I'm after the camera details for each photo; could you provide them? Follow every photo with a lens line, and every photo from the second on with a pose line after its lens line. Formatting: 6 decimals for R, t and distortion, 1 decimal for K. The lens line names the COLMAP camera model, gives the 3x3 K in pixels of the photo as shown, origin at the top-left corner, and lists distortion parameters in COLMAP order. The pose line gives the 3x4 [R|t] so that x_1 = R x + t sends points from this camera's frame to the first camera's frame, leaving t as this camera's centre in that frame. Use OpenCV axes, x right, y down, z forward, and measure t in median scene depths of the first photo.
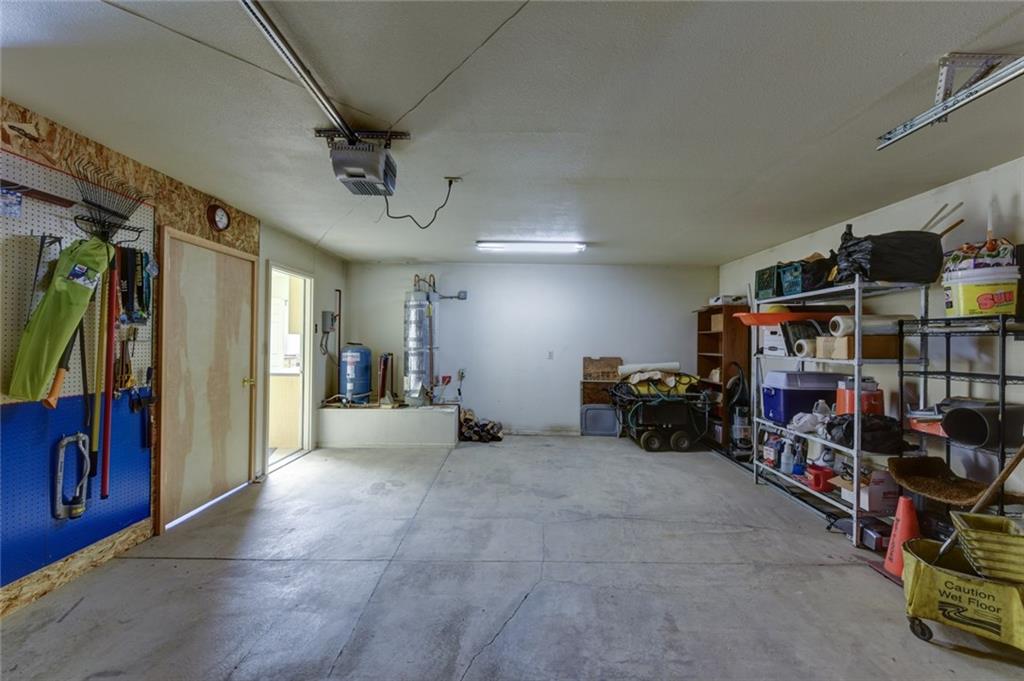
lens RADIAL K [[409.5, 0, 512.2], [0, 409.5, 344.3], [0, 0, 1]] dist [0.002384, 0.000483]
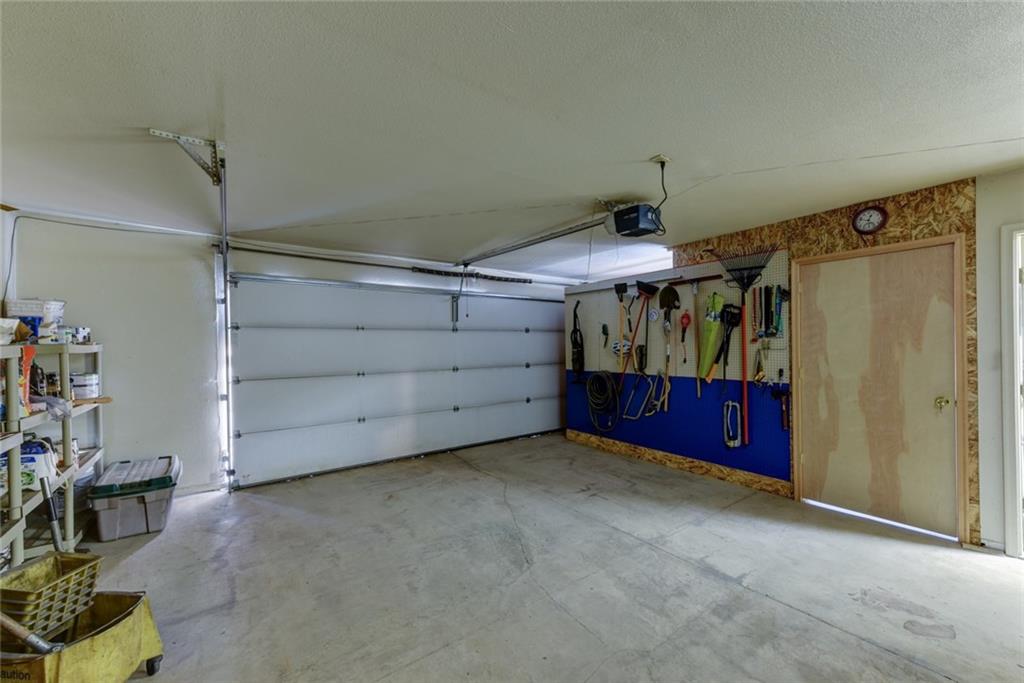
lens RADIAL K [[409.5, 0, 513.5], [0, 409.5, 341.5], [0, 0, 1]] dist [0.002384, 0.000483]
pose [[-0.816631, -0.008191, -0.577102, 0.564835], [-0.003196, 0.999948, -0.009671, -0.015946], [0.577151, -0.006053, -0.816615, 1.445843]]
